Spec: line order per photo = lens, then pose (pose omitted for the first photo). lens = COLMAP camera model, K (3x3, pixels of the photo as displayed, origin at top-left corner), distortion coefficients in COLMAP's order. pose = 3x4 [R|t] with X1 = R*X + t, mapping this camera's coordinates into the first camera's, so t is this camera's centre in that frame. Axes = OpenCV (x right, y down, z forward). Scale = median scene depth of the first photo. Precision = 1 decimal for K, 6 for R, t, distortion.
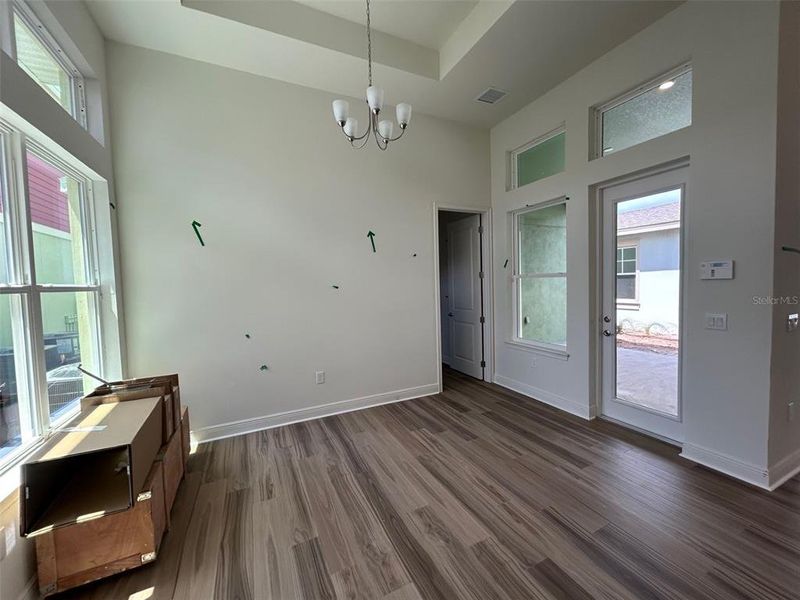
lens RADIAL K [[322.7, 0, 399.9], [0, 322.7, 297.6], [0, 0, 1]] dist [-0.001637, -0.000075]
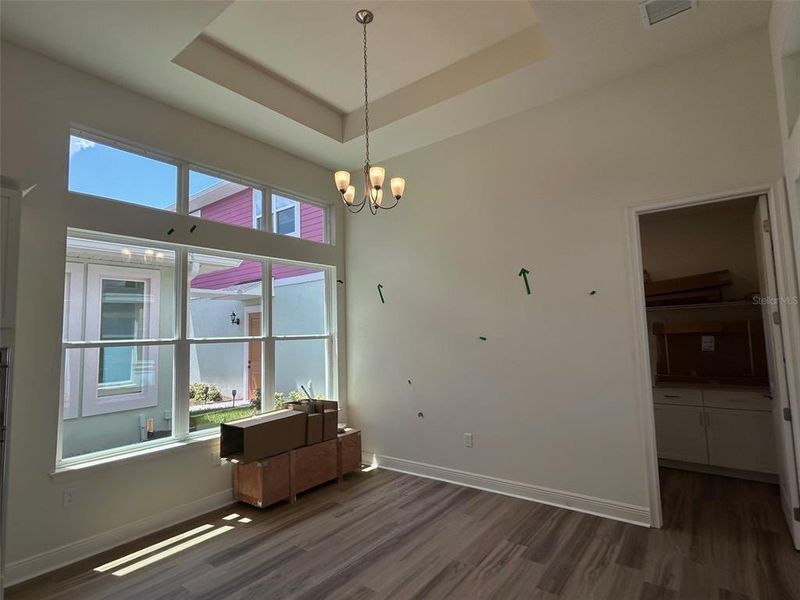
lens RADIAL K [[415.0, 0, 399.9], [0, 415.0, 295.3], [0, 0, 1]] dist [-0.002984, 0.000321]
pose [[0.454483, -0.063012, -0.888524, 0.767116], [-0.026938, 0.996066, -0.084418, -0.052297], [0.890348, 0.062301, 0.450998, 0.312274]]
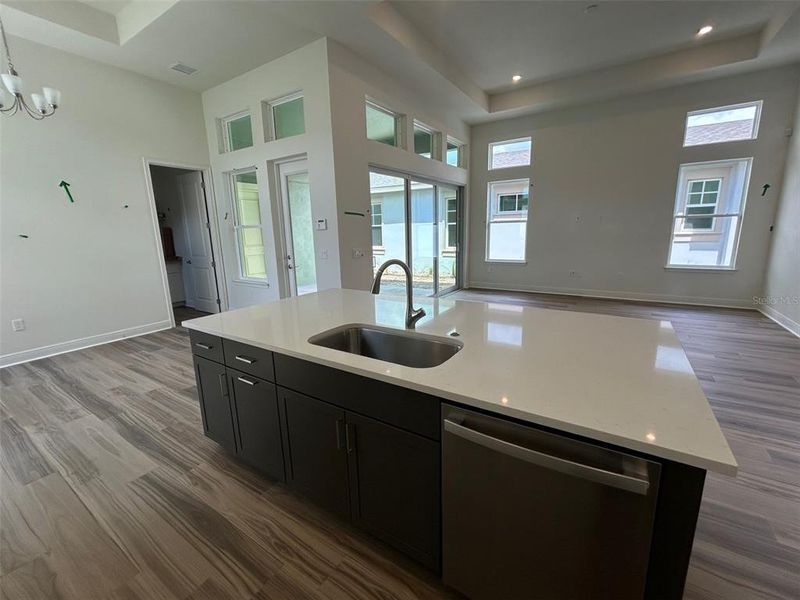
lens RADIAL K [[340.1, 0, 401.1], [0, 340.1, 296.9], [0, 0, 1]] dist [0.004101, -0.000452]
pose [[0.853009, -0.097944, 0.512623, 0.266762], [0.026600, 0.989115, 0.144722, 0.035301], [-0.521218, -0.109813, 0.846329, -0.602684]]
